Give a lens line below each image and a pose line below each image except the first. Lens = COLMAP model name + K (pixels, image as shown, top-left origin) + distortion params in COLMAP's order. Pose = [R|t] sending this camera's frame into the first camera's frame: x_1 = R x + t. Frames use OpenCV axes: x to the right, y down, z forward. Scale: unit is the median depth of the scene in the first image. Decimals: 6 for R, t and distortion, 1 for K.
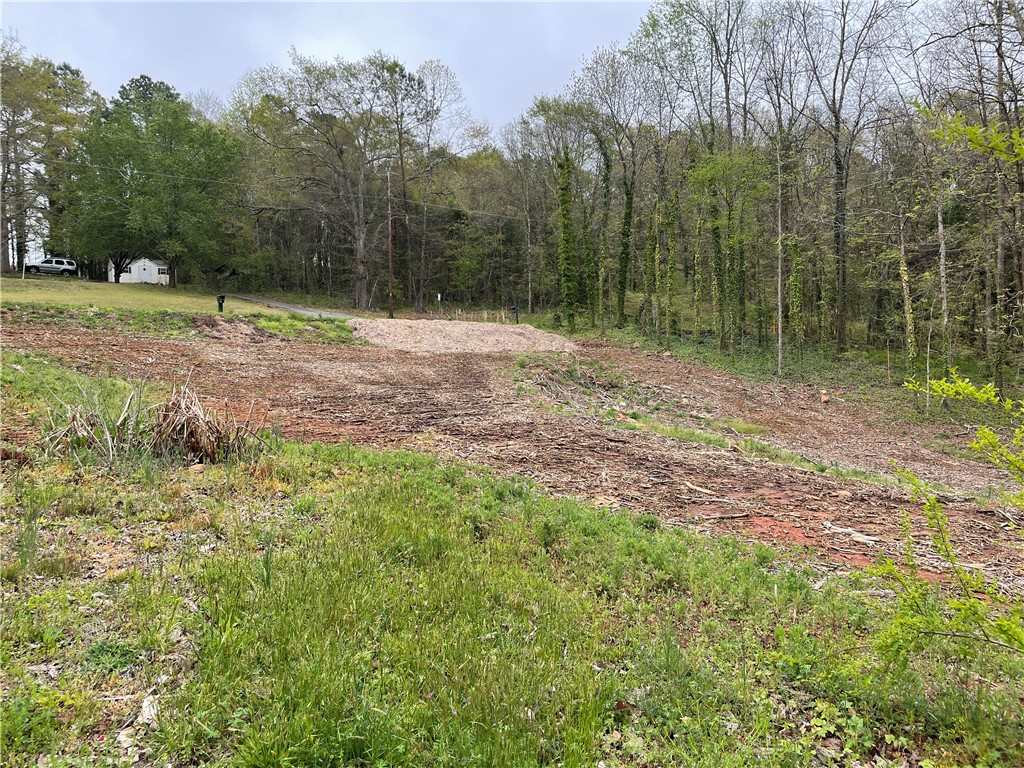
lens RADIAL K [[773.7, 0, 512.4], [0, 773.7, 383.9], [0, 0, 1]] dist [0.050966, 0.001338]
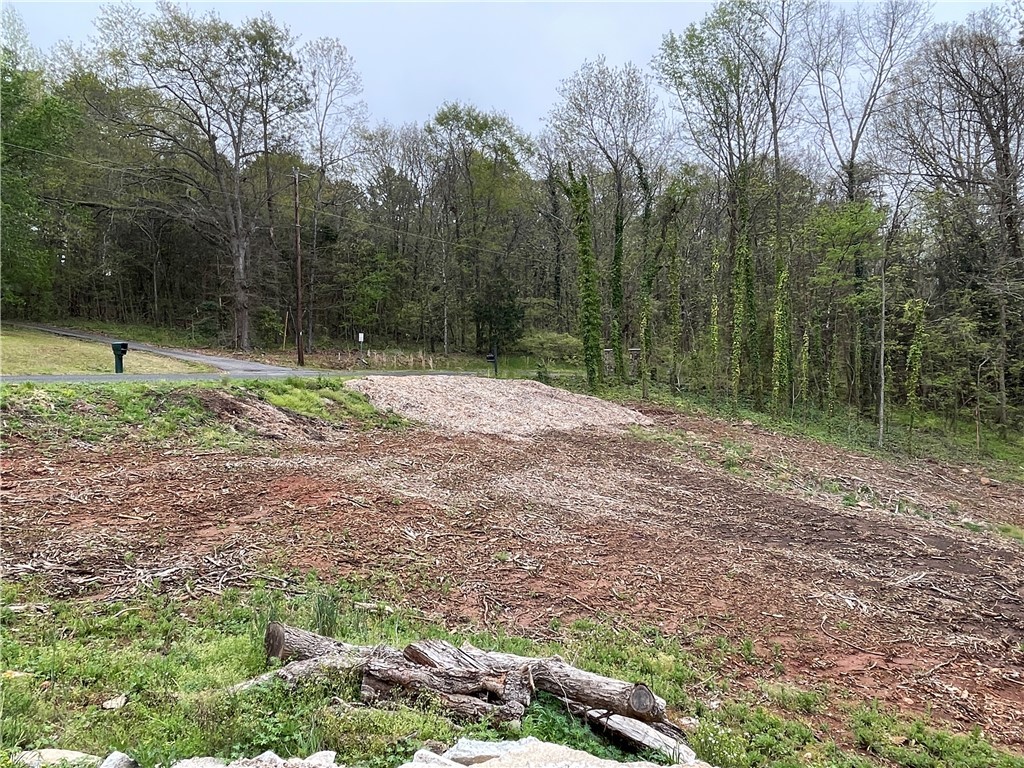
lens RADIAL K [[755.2, 0, 512.2], [0, 755.2, 381.8], [0, 0, 1]] dist [-0.007794, -0.002560]
pose [[0.886841, -0.015657, 0.461809, -0.374257], [0.019825, 0.999795, -0.004174, -0.073223], [-0.461649, 0.012857, 0.886969, 0.300402]]
